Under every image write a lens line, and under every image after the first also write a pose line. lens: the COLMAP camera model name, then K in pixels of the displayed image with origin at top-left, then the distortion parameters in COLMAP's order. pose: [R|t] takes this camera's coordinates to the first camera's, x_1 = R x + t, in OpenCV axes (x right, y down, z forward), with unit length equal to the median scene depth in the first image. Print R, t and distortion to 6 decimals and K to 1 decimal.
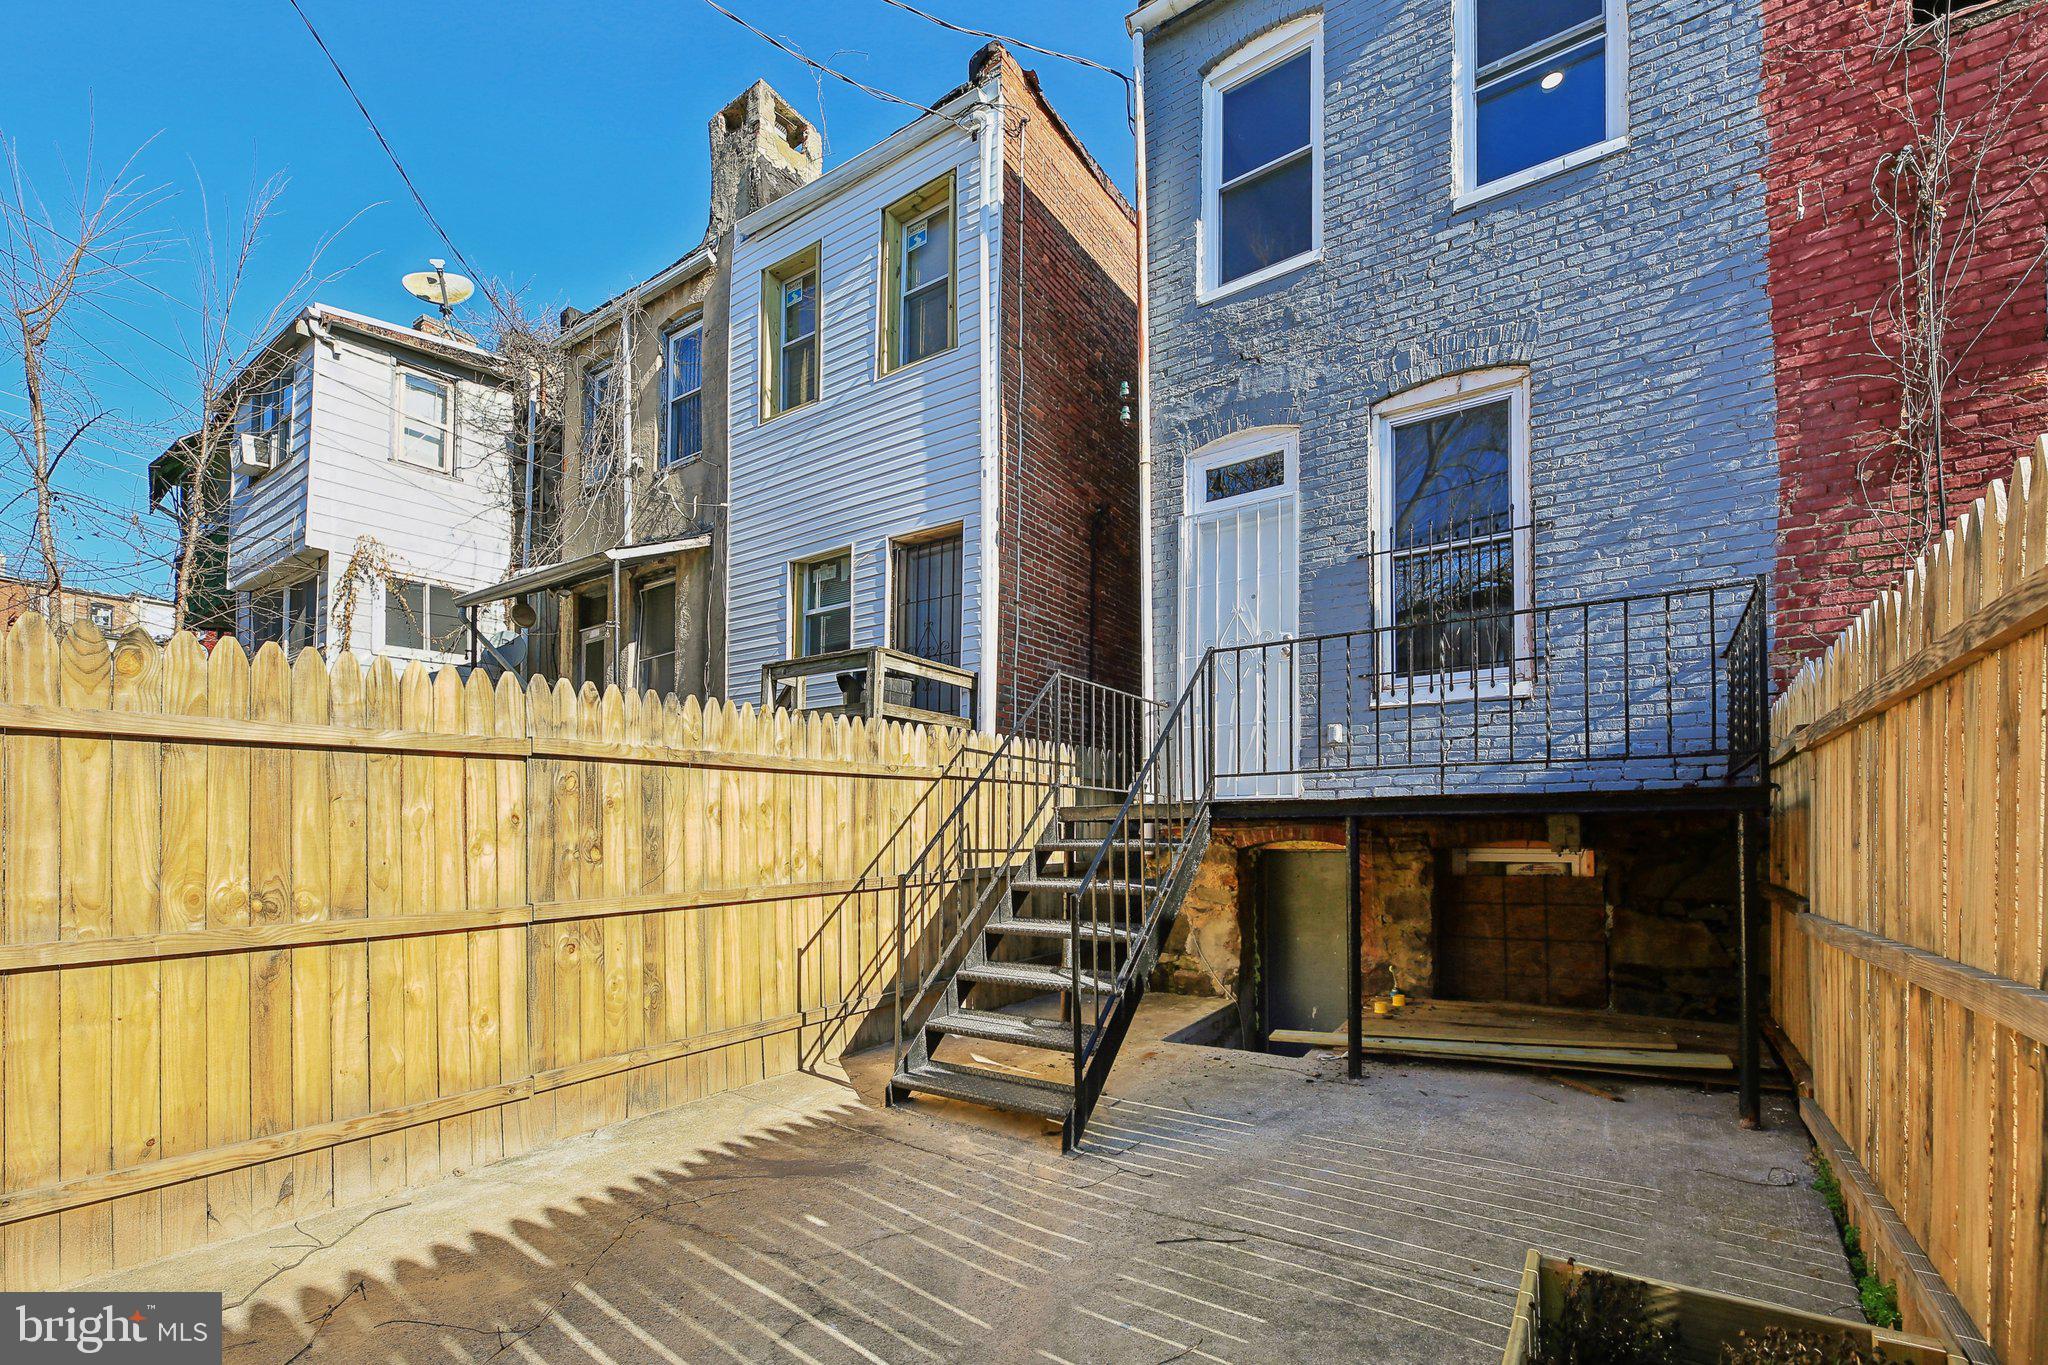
lens RADIAL K [[855.0, 0, 1026.1], [0, 855.0, 832.9], [0, 0, 1]] dist [0.013687, -0.003038]
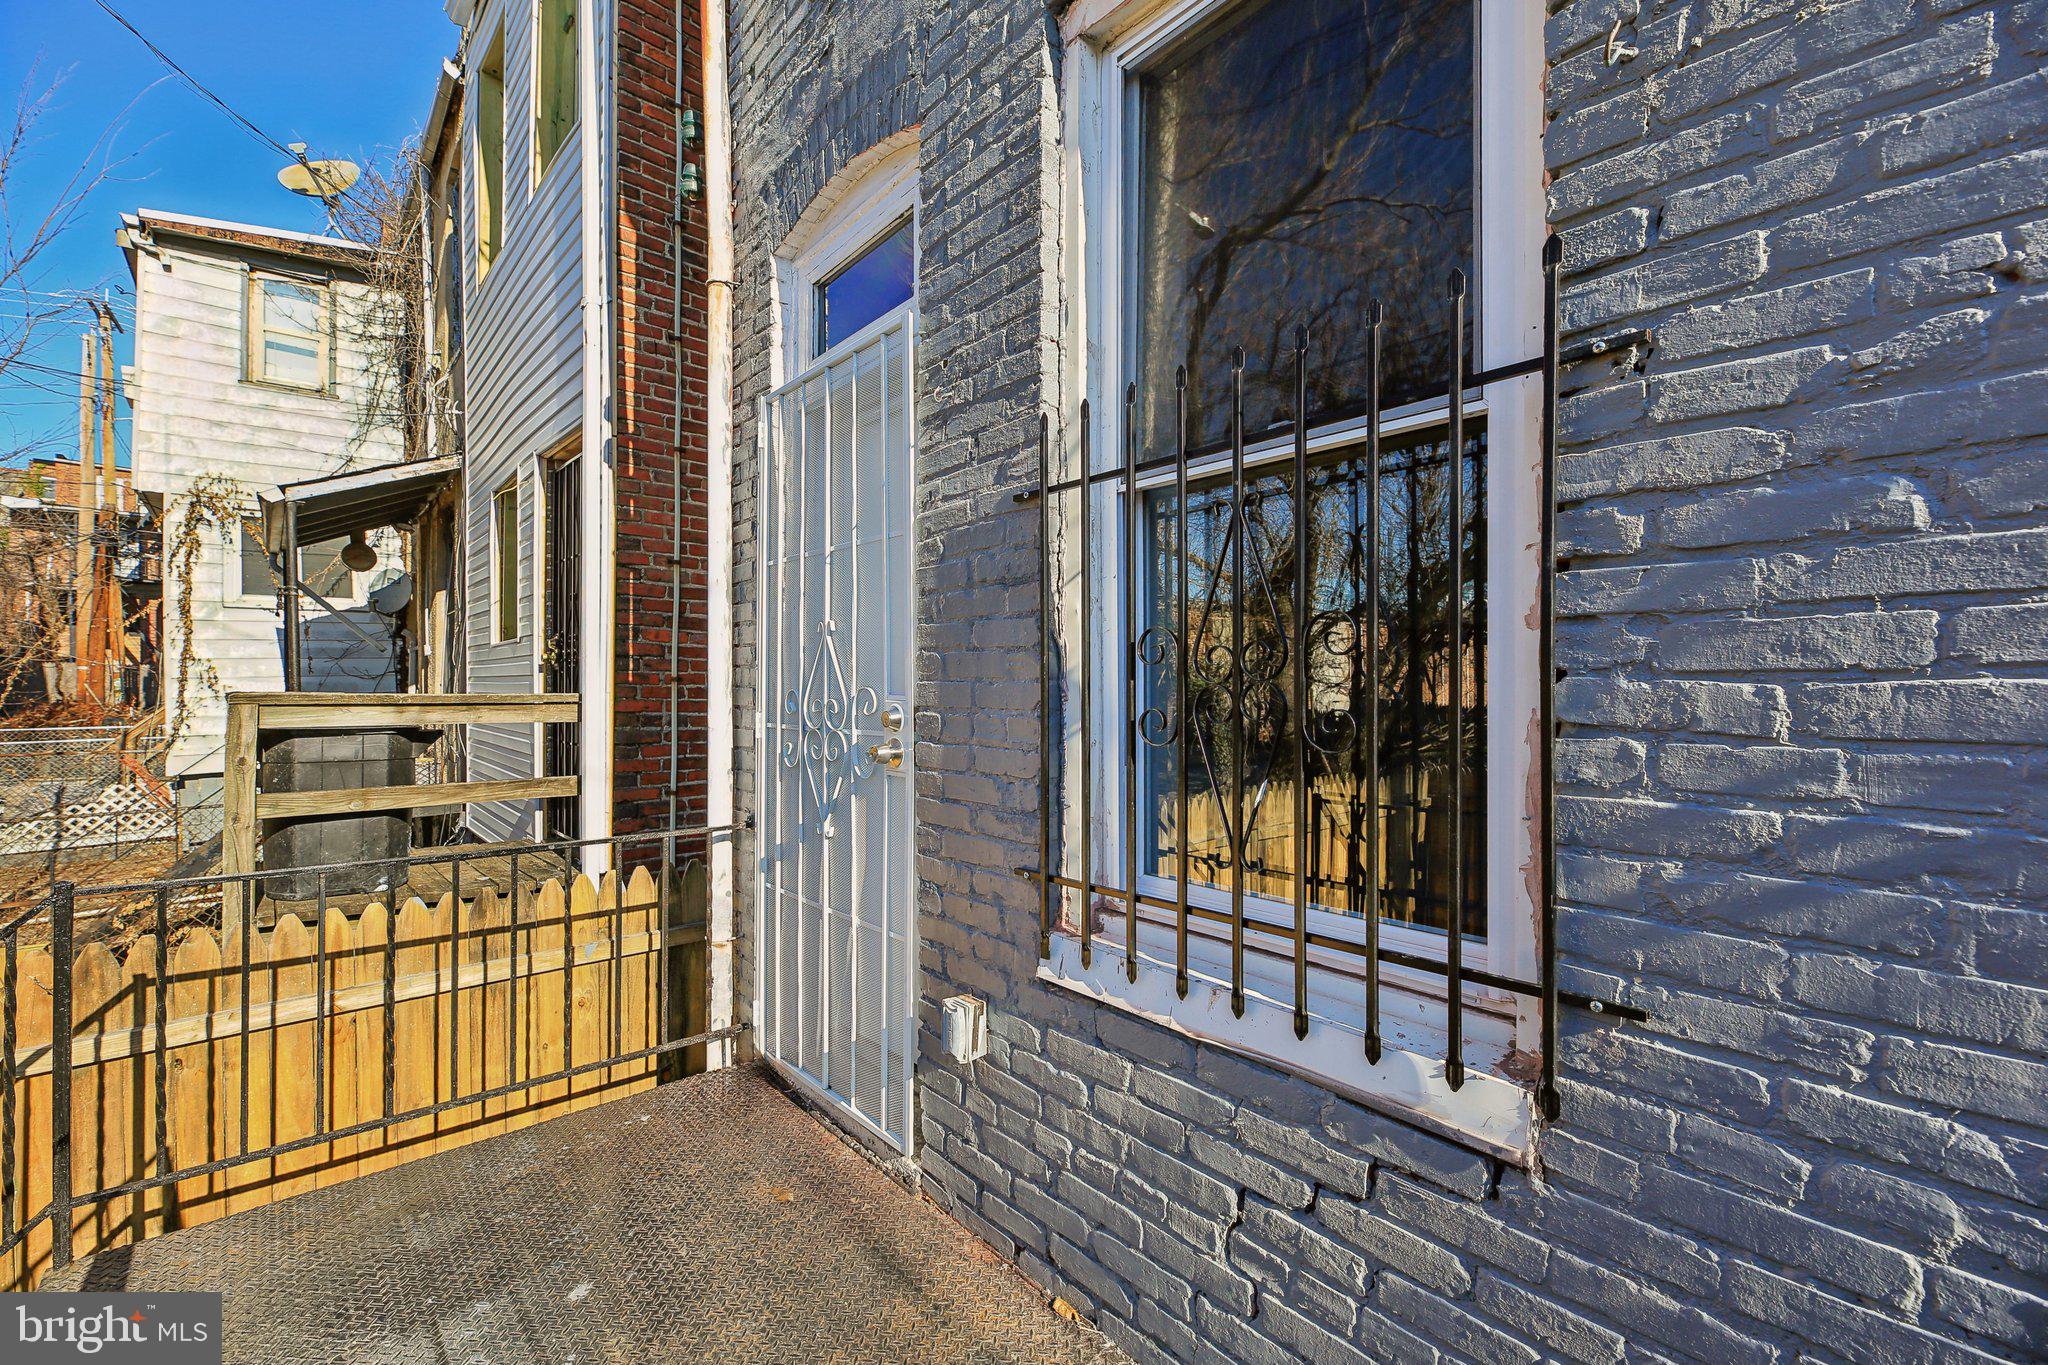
lens RADIAL K [[855.0, 0, 1024.3], [0, 855.0, 698.8], [0, 0, 1]] dist [0.013687, -0.003038]
pose [[0.971232, 0.008010, -0.238002, 0.244967], [-0.007332, 0.999966, 0.003734, -0.130290], [0.238023, -0.001882, 0.971258, 0.362816]]
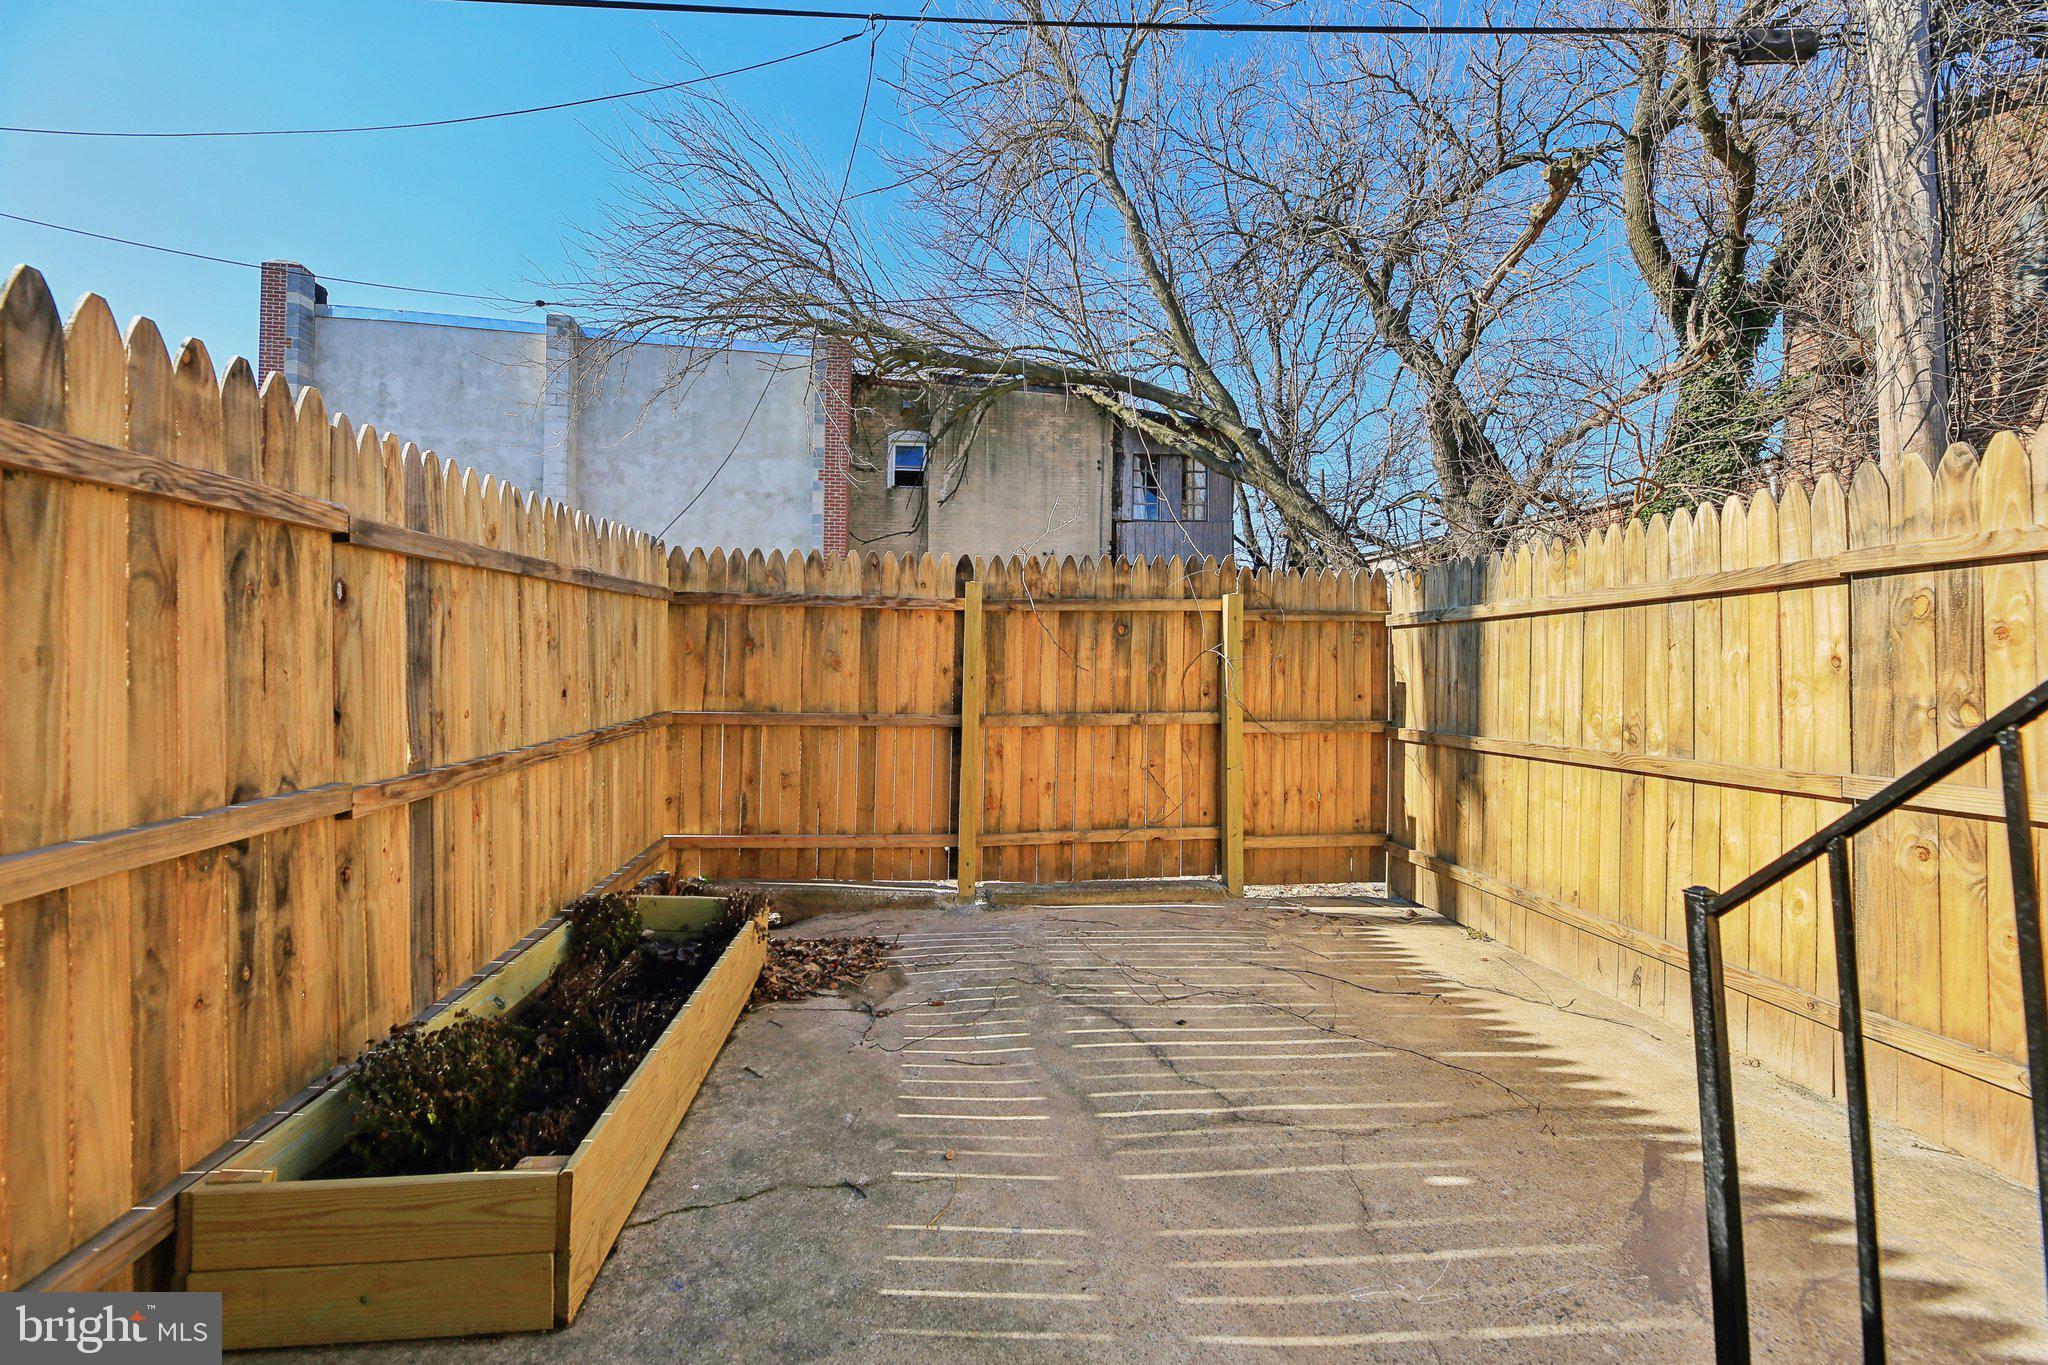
lens RADIAL K [[855.0, 0, 1020.9], [0, 855.0, 665.7], [0, 0, 1]] dist [0.013687, -0.003038]
pose [[-0.746168, -0.004634, -0.665741, 0.536850], [-0.004151, 0.999989, -0.002307, -0.008483], [0.665744, 0.001042, -0.746179, 1.263343]]
